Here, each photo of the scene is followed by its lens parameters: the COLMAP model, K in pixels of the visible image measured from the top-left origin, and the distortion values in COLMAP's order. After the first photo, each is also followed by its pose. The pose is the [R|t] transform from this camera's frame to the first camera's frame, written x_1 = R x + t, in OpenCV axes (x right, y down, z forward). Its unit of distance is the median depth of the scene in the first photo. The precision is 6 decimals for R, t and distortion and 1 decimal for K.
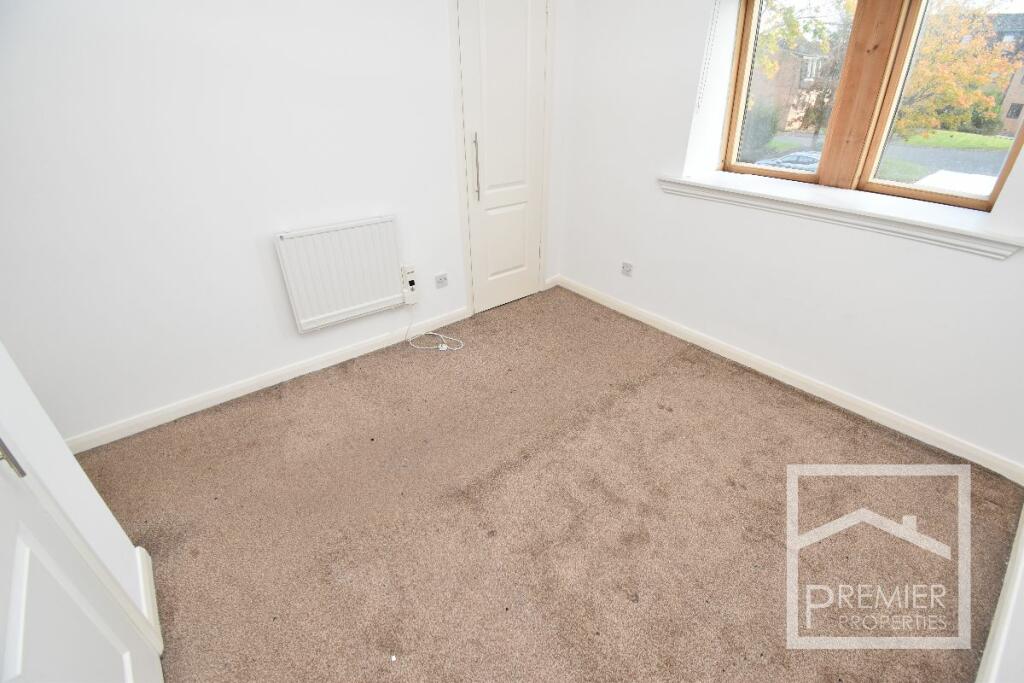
lens RADIAL K [[453.2, 0, 512.0], [0, 453.2, 341.5], [0, 0, 1]] dist [0.003303, -0.014901]
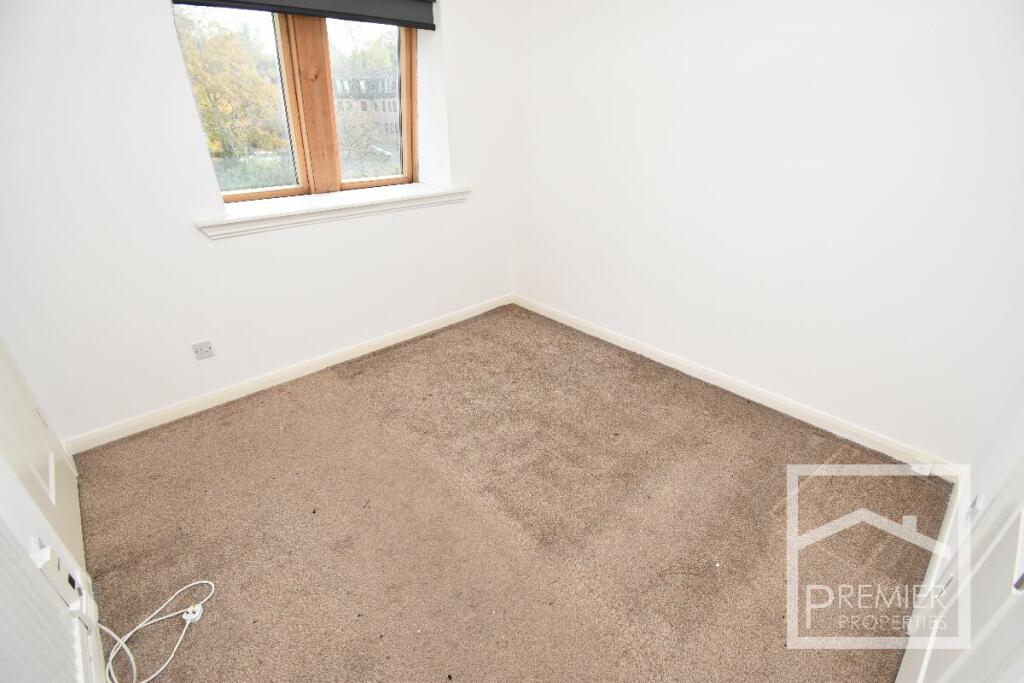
lens RADIAL K [[456.6, 0, 514.0], [0, 456.6, 347.3], [0, 0, 1]] dist [0.001784, 0.000107]
pose [[-0.055887, -0.463080, 0.884553, -0.594167], [0.491068, 0.758626, 0.428181, -0.314861], [-0.869327, 0.458306, 0.185006, 0.547700]]
